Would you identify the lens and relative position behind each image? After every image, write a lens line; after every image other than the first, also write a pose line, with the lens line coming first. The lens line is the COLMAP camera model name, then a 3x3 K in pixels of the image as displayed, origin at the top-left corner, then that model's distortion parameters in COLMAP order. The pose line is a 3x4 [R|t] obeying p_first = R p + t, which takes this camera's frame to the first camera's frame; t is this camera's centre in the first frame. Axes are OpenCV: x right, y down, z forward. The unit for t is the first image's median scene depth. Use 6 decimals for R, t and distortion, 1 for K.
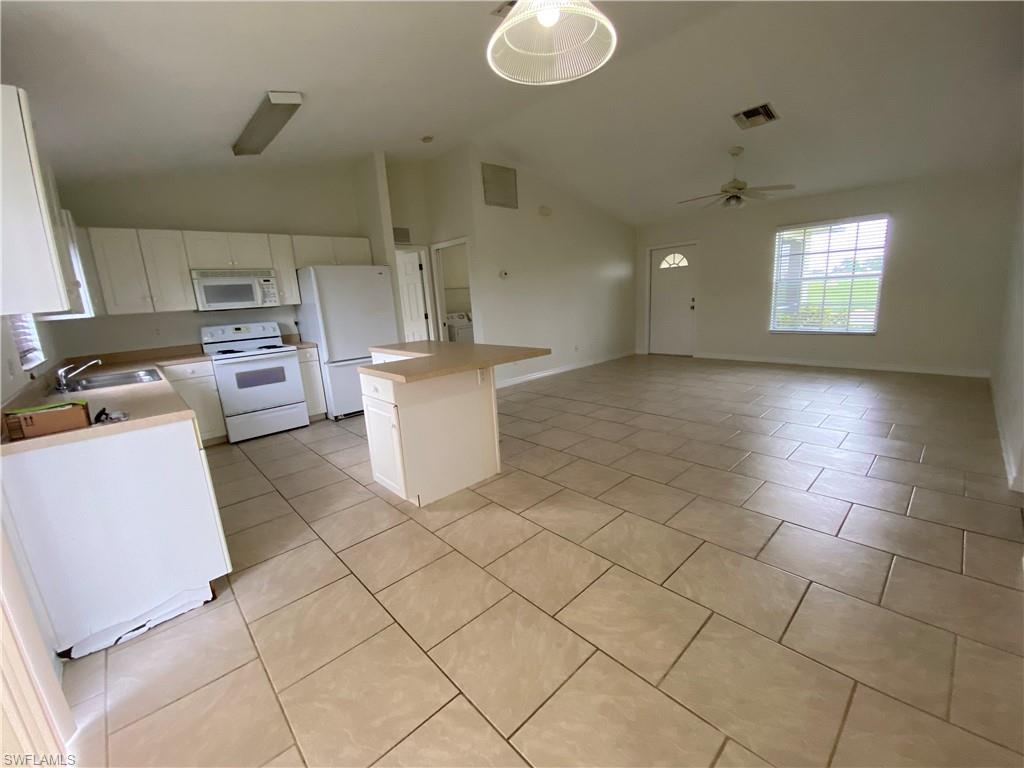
lens RADIAL K [[414.0, 0, 512.0], [0, 414.0, 384.0], [0, 0, 1]] dist [0.031765, -0.026057]
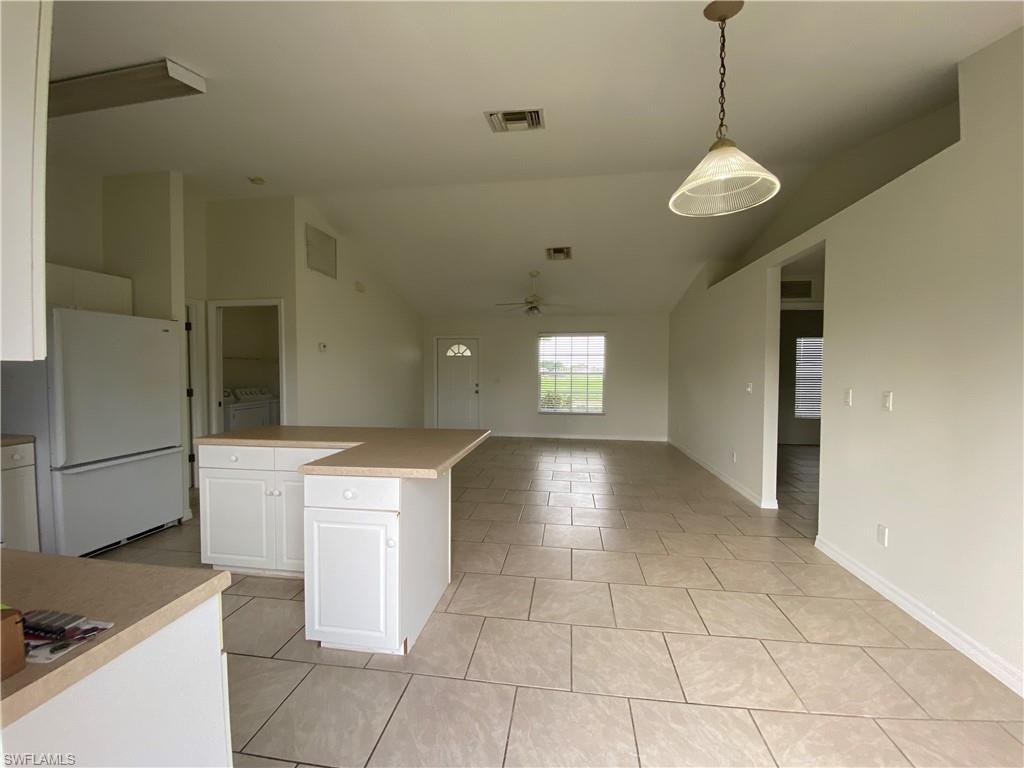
lens RADIAL K [[414.0, 0, 512.0], [0, 414.0, 384.0], [0, 0, 1]] dist [0.031765, -0.026057]
pose [[0.772830, 0.040668, 0.633309, -0.261409], [0.084434, 0.982483, -0.166125, -0.014071], [-0.628971, 0.181860, 0.755859, 0.116603]]
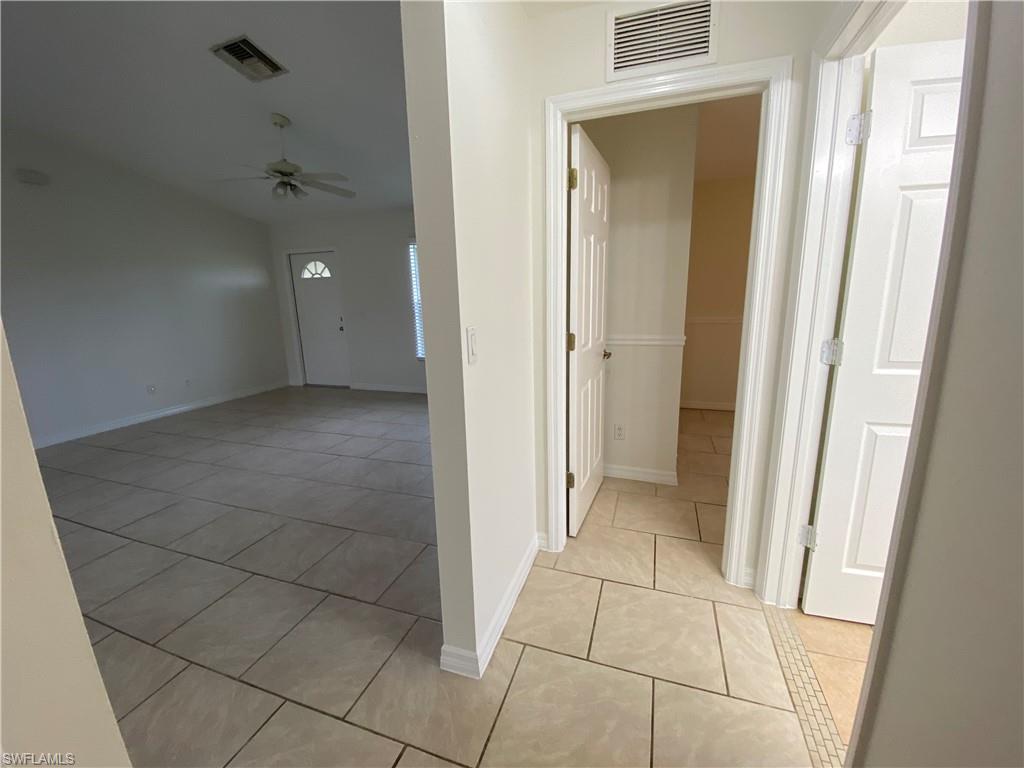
lens RADIAL K [[414.0, 0, 512.0], [0, 414.0, 384.0], [0, 0, 1]] dist [0.031765, -0.026057]
pose [[0.883775, -0.059726, 0.464085, 0.442368], [0.069676, 0.997560, -0.004304, -0.062419], [-0.462695, 0.036140, 0.885780, 0.165106]]
